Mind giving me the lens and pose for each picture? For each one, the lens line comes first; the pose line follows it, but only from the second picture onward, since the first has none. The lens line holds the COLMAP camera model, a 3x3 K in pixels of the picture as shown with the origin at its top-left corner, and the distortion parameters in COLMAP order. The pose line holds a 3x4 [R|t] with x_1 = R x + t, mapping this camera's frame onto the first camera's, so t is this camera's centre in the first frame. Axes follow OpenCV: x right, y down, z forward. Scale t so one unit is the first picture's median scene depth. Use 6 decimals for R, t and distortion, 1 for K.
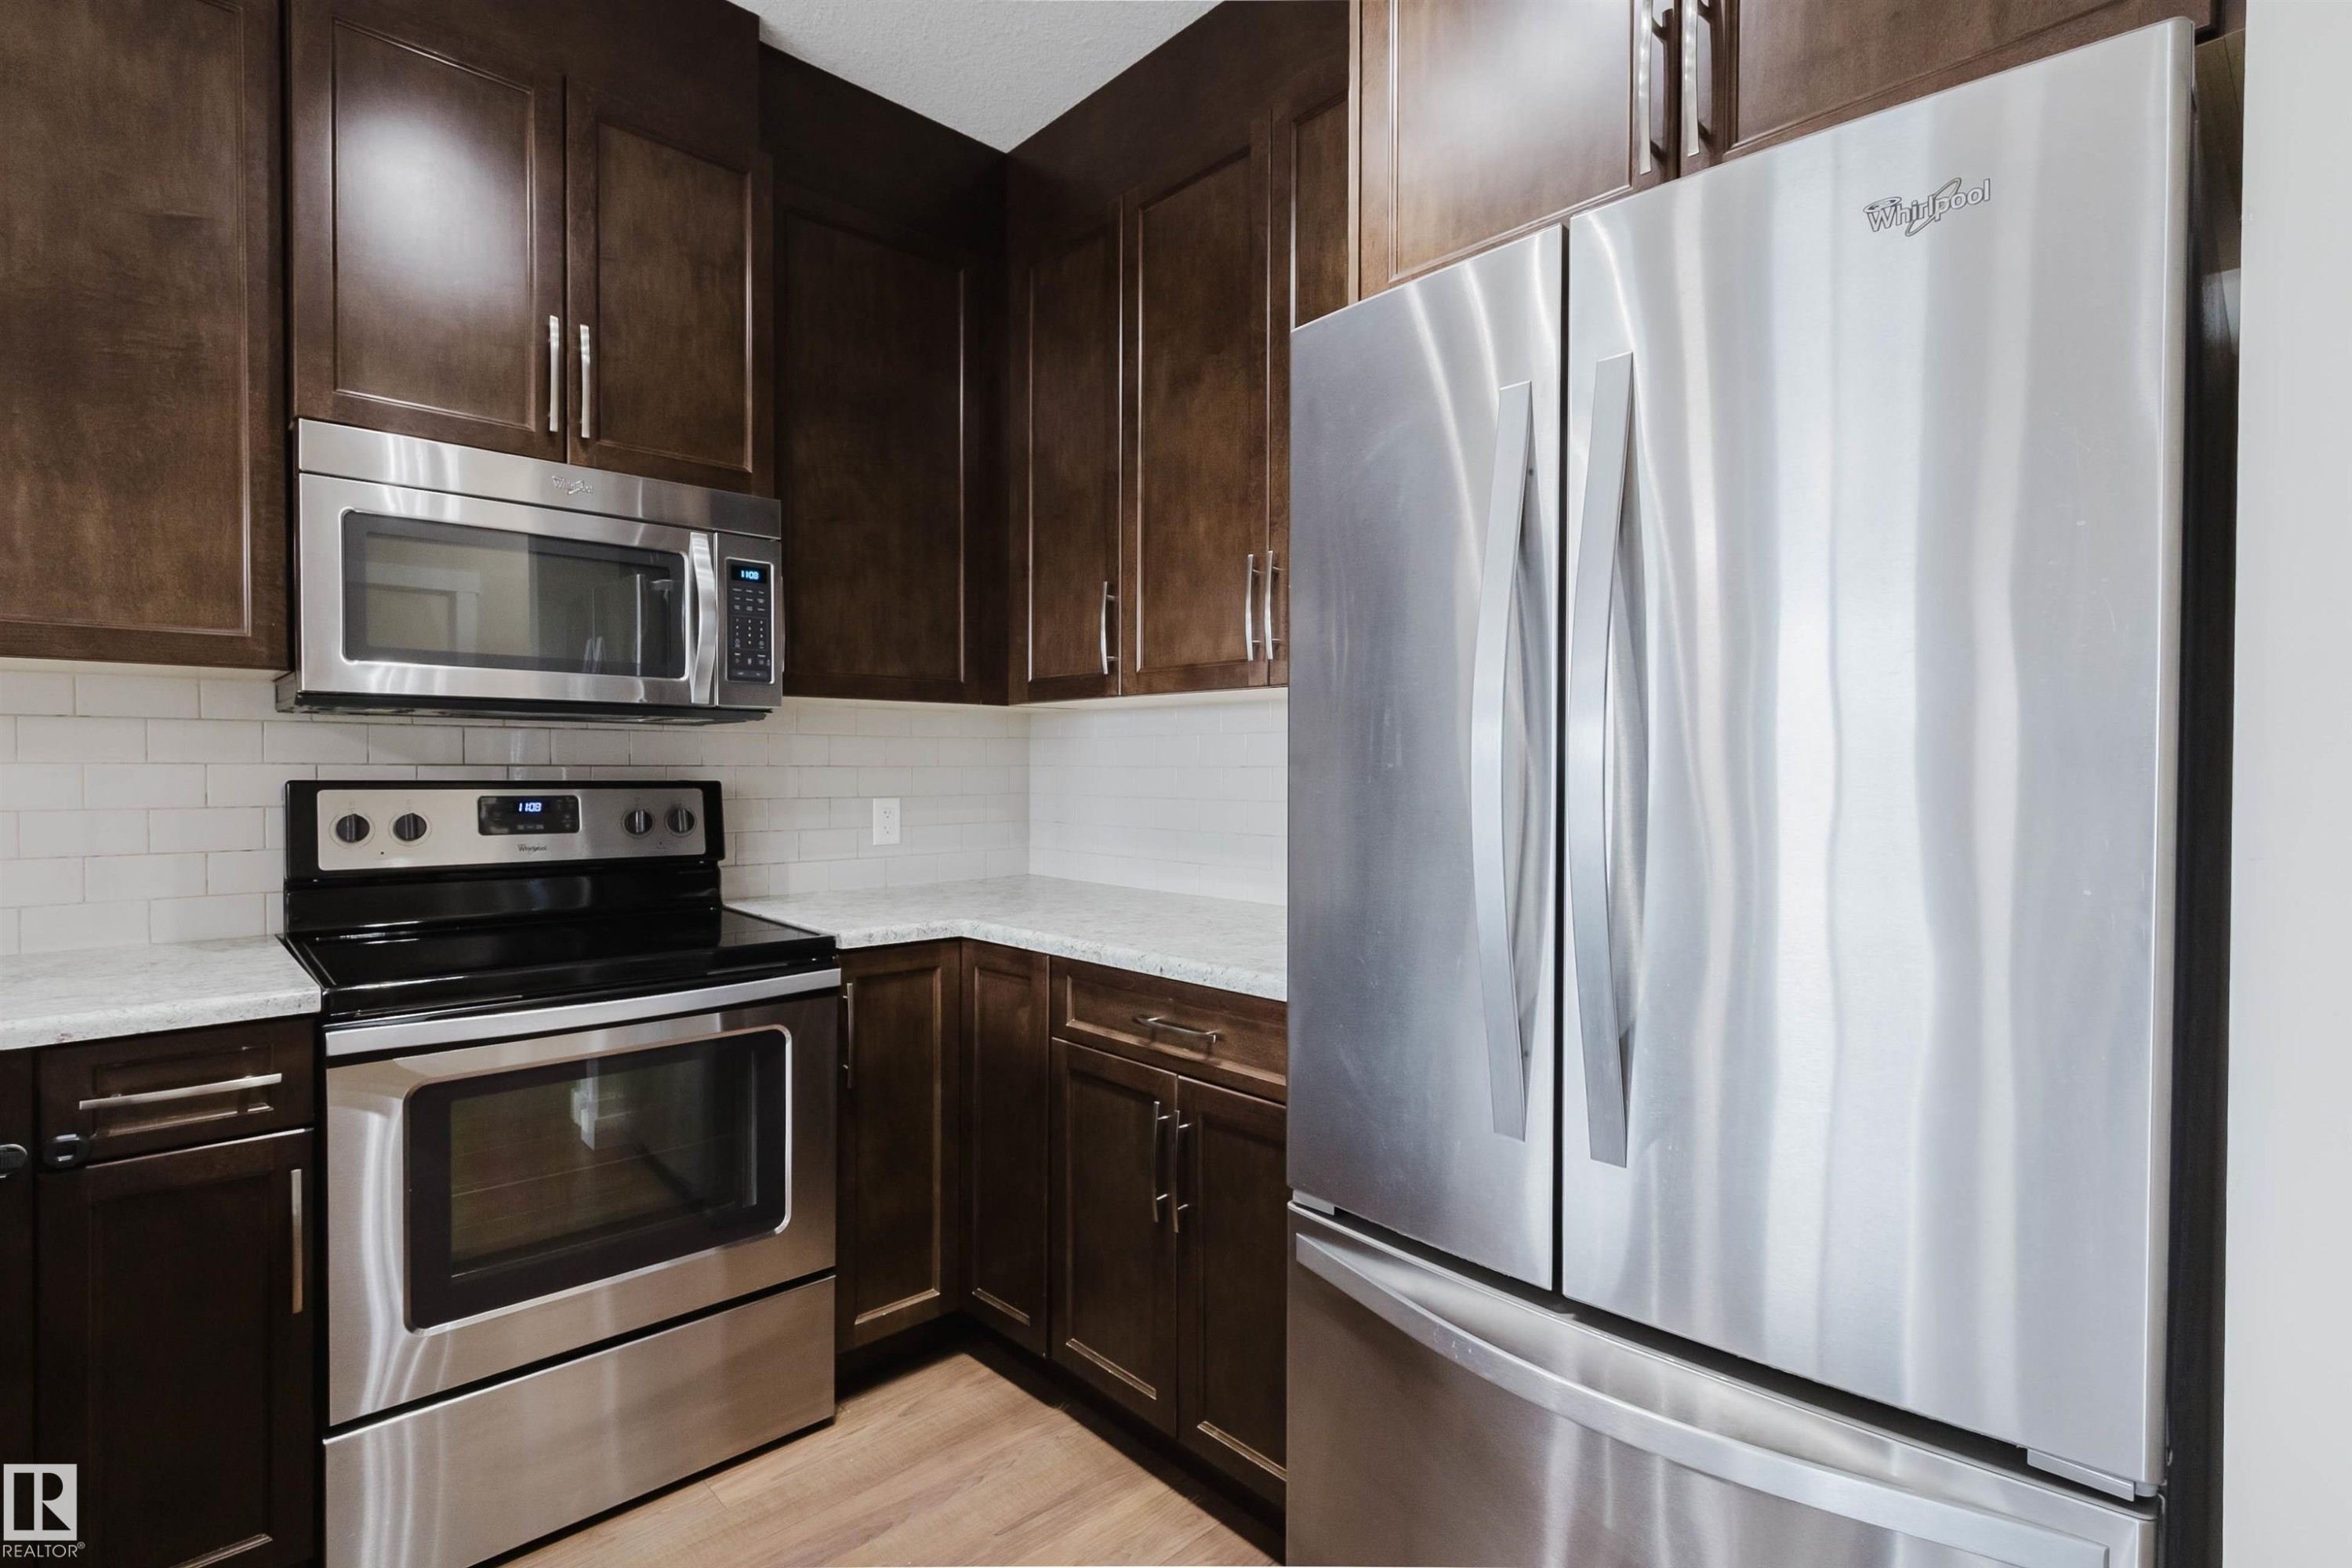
lens RADIAL K [[1086.6, 0, 1191.0], [0, 1086.6, 787.9], [0, 0, 1]] dist [0.003842, -0.001477]
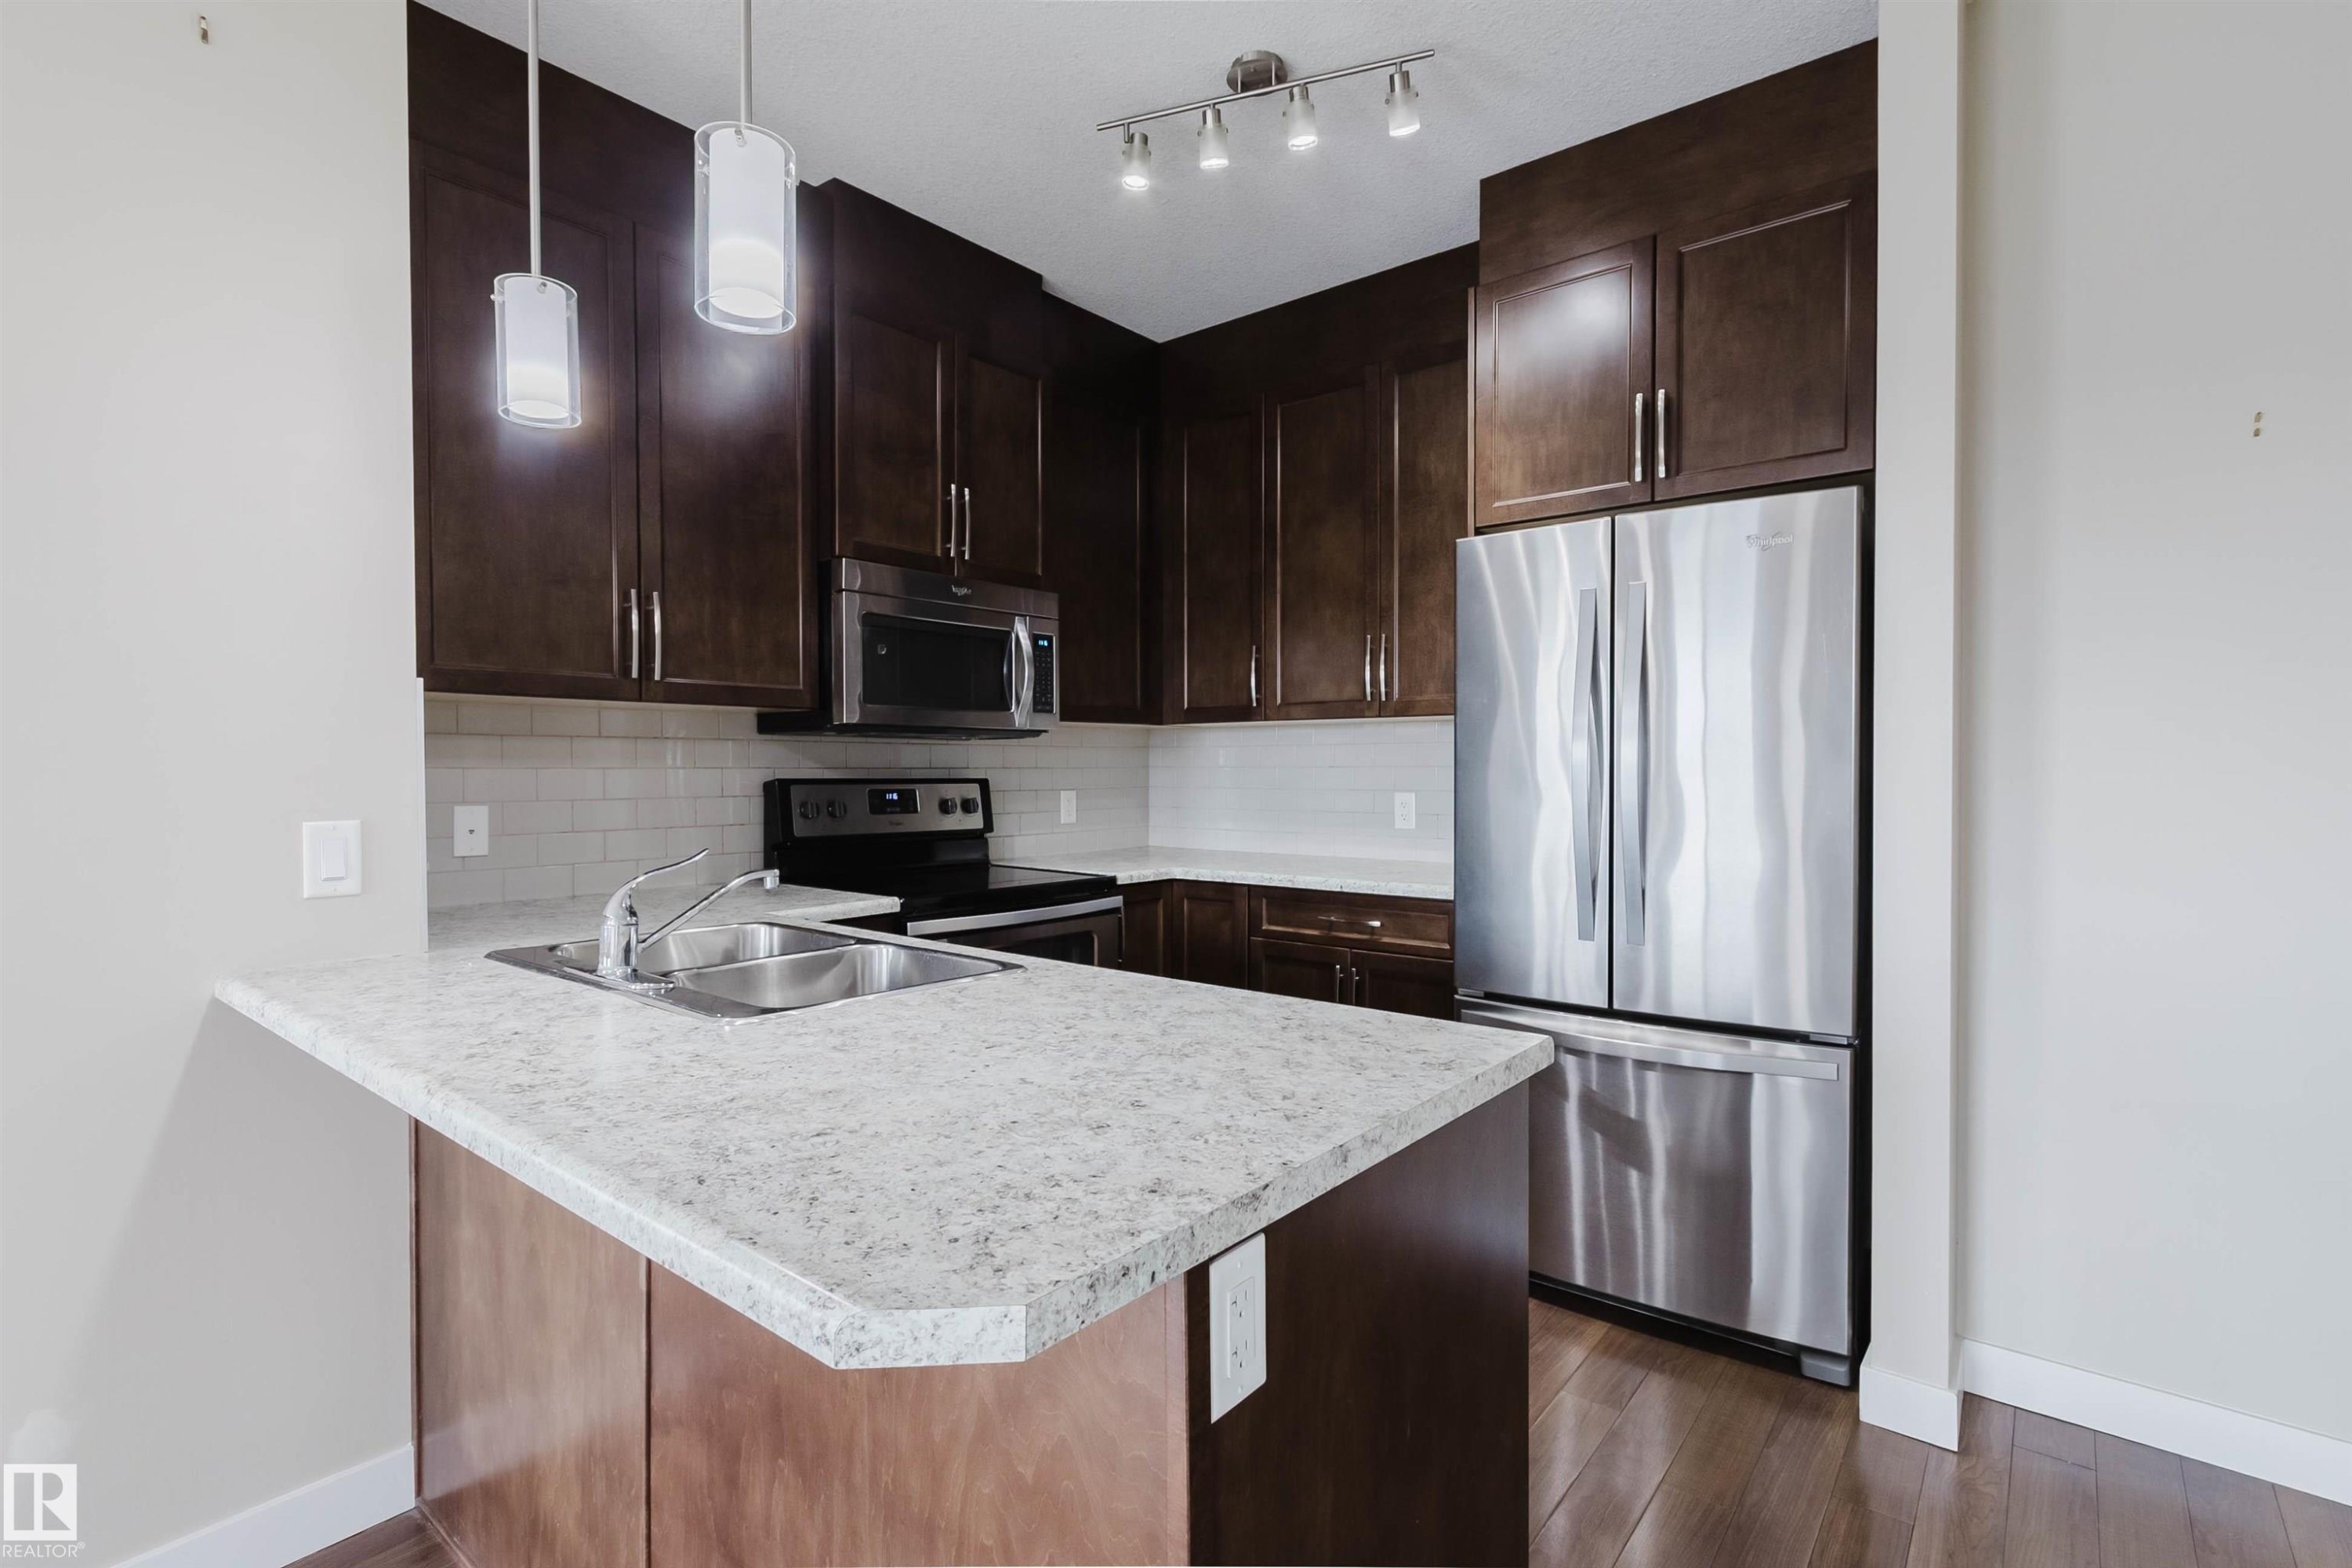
lens RADIAL K [[1086.6, 0, 1193.3], [0, 1086.6, 780.5], [0, 0, 1]] dist [0.003842, -0.001477]
pose [[0.991100, -0.007613, 0.132901, -0.424552], [0.008615, 0.999939, -0.006960, 0.010708], [-0.132840, 0.008043, 0.991105, -0.570598]]
